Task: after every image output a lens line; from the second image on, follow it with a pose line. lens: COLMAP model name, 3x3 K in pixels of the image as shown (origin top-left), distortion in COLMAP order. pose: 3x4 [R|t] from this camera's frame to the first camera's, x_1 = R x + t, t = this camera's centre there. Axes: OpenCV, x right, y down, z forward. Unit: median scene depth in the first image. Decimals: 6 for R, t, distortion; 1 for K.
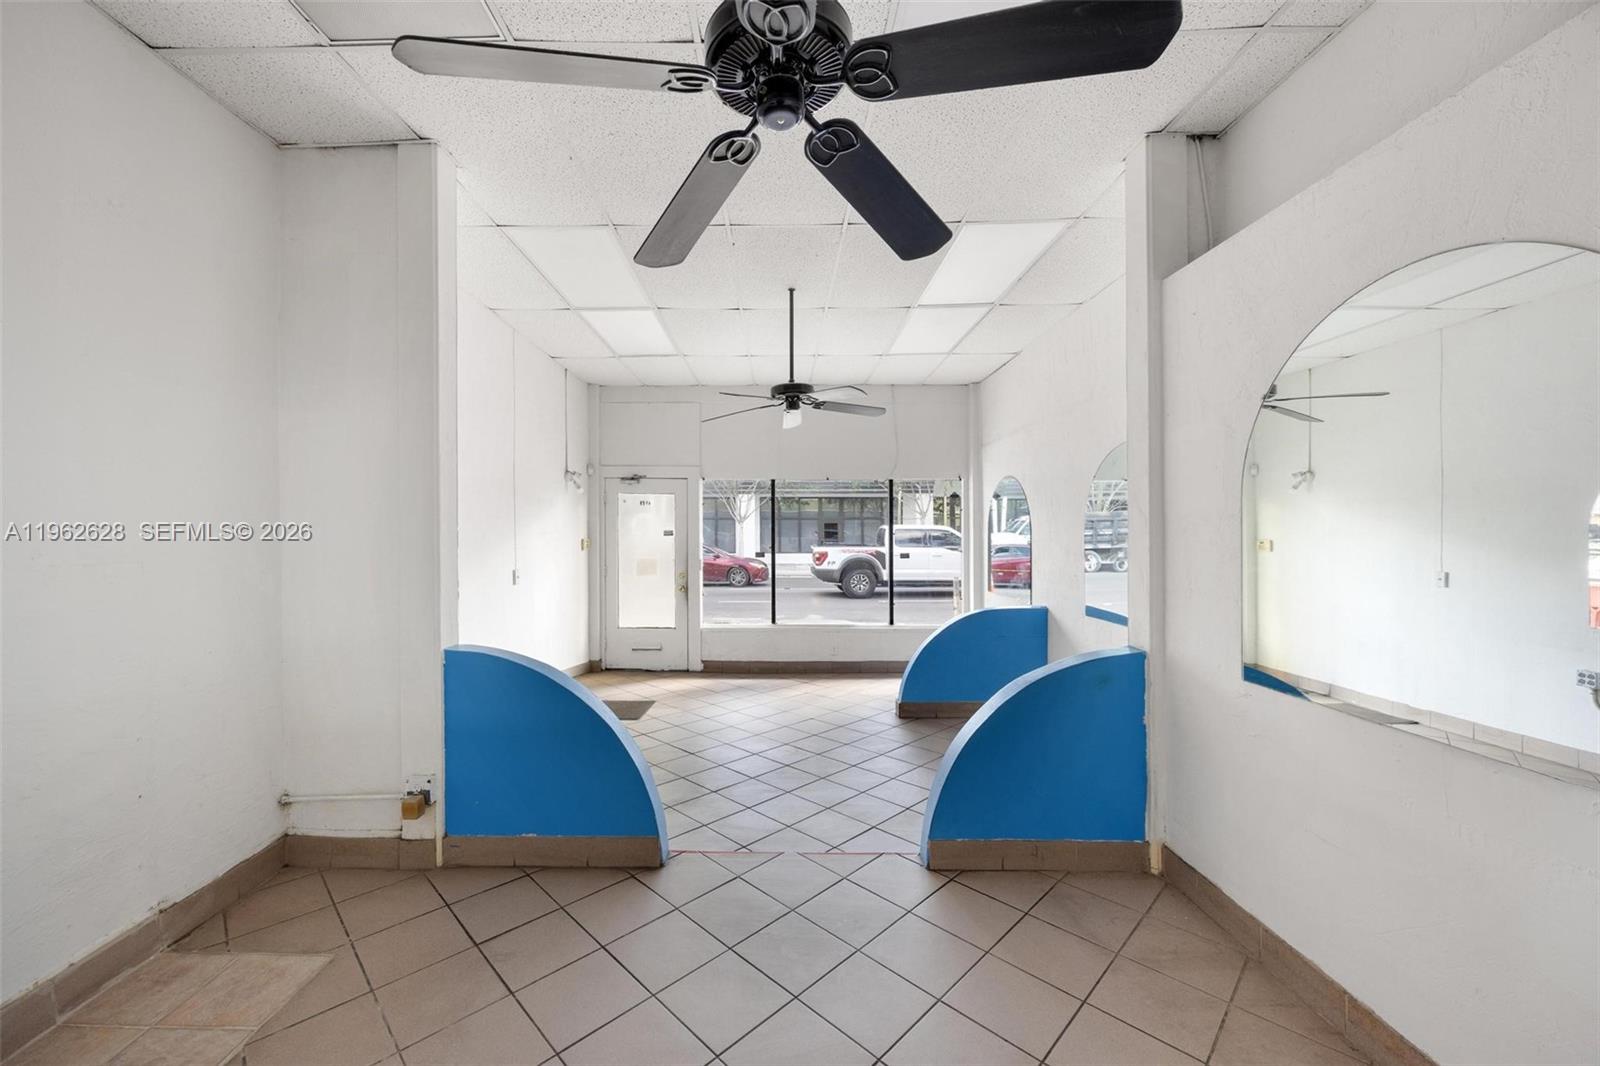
lens RADIAL K [[617.9, 0, 782.1], [0, 617.9, 524.9], [0, 0, 1]] dist [-0.000821, -0.000183]
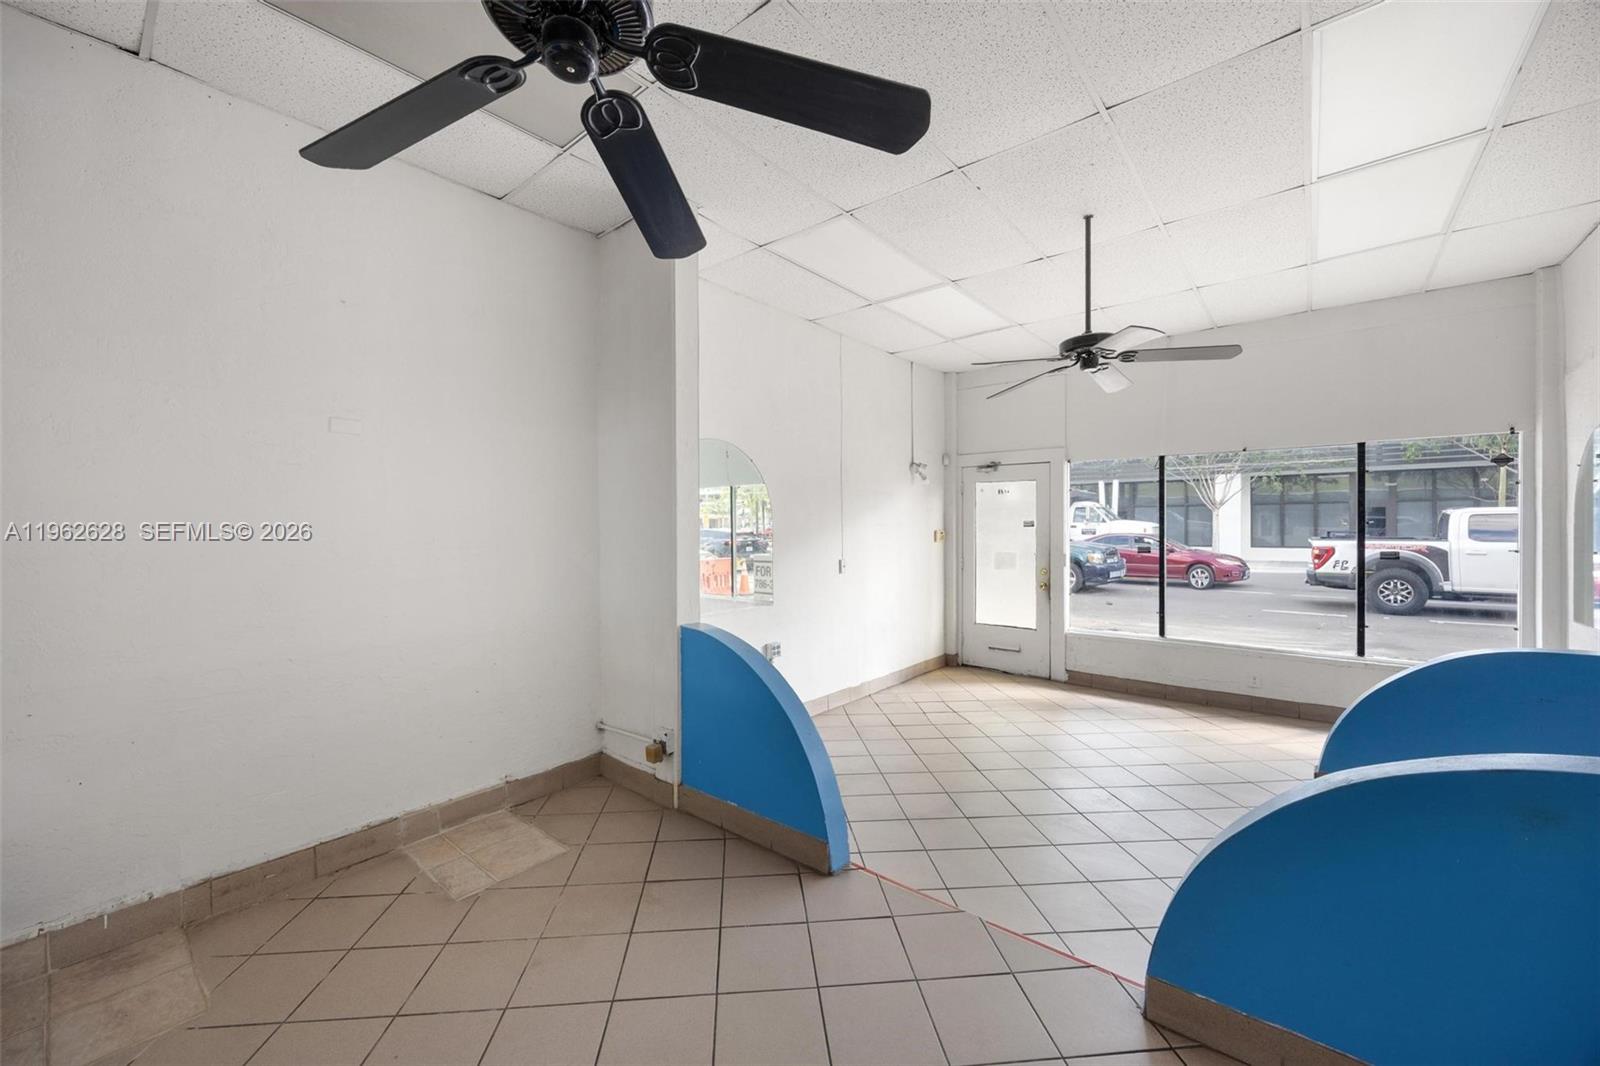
lens RADIAL K [[622.0, 0, 801.7], [0, 622.0, 524.9], [0, 0, 1]] dist [-0.003055, -0.000313]
pose [[0.771905, -0.004020, -0.635725, 0.158453], [0.014476, 0.999832, 0.011255, -0.000385], [0.635573, -0.017890, 0.771833, 0.097849]]
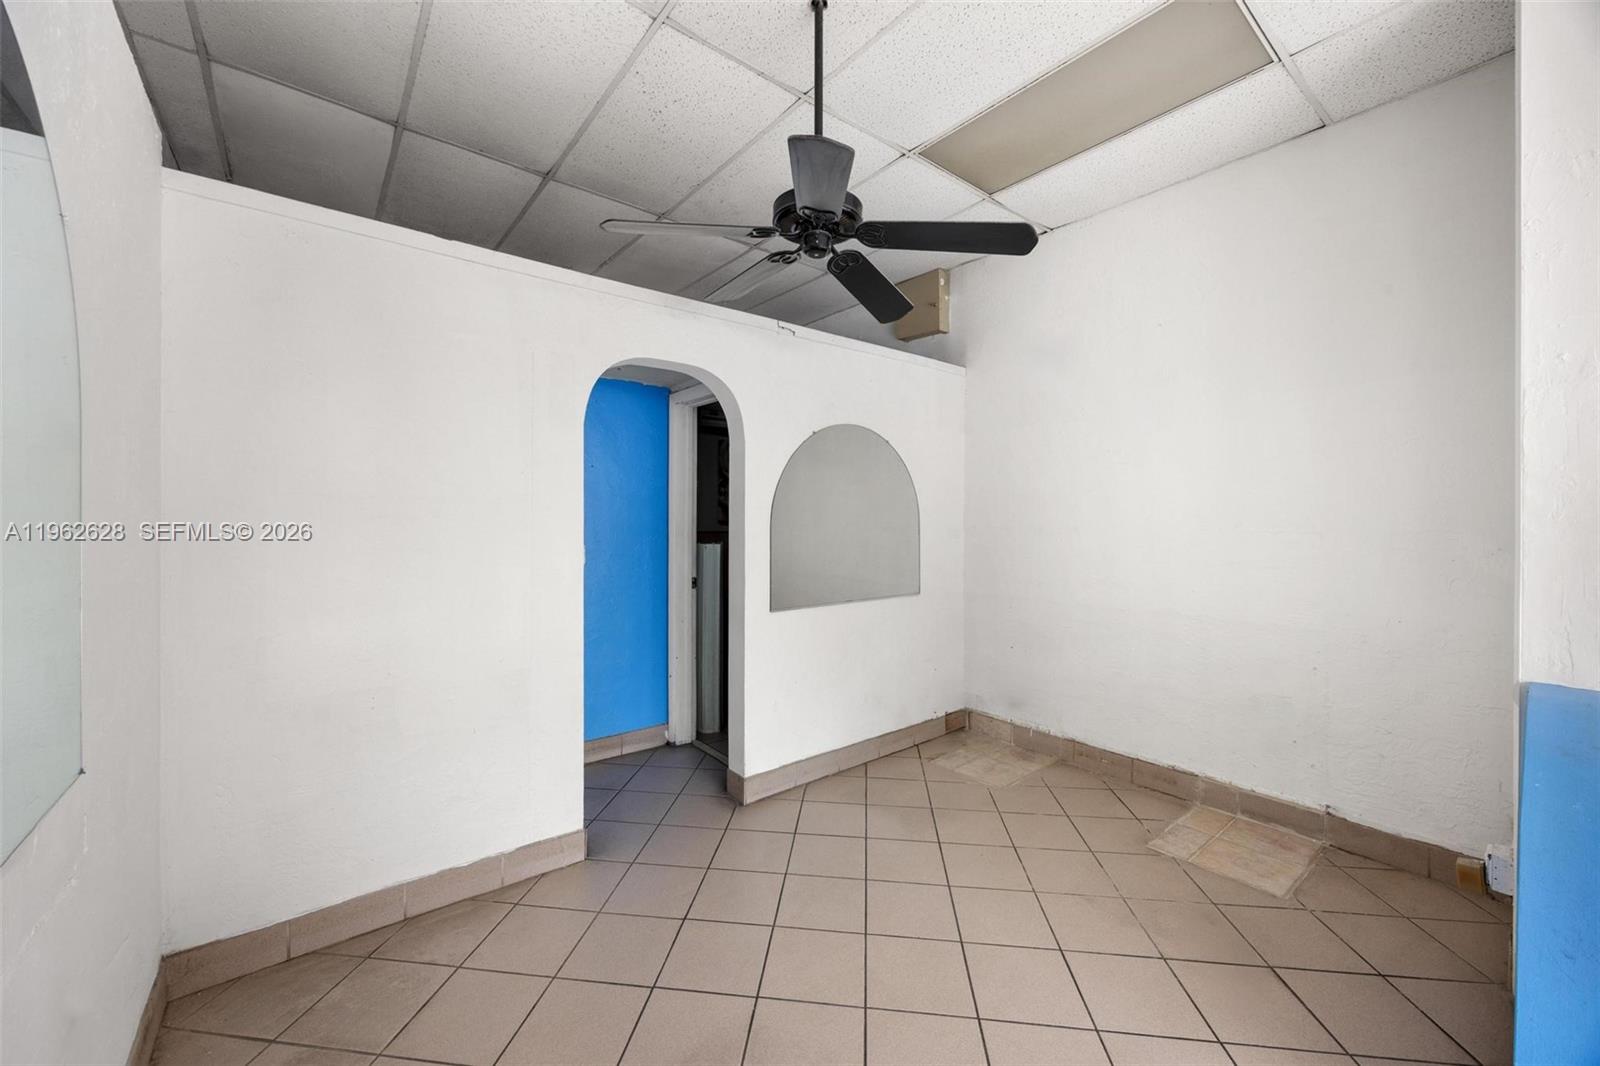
lens RADIAL K [[617.9, 0, 782.1], [0, 617.9, 524.9], [0, 0, 1]] dist [-0.000821, -0.000183]
pose [[-0.794919, 0.008120, -0.606662, 0.204399], [0.009160, 0.999957, 0.001382, 0.007773], [0.606647, -0.004458, -0.794959, 0.423898]]
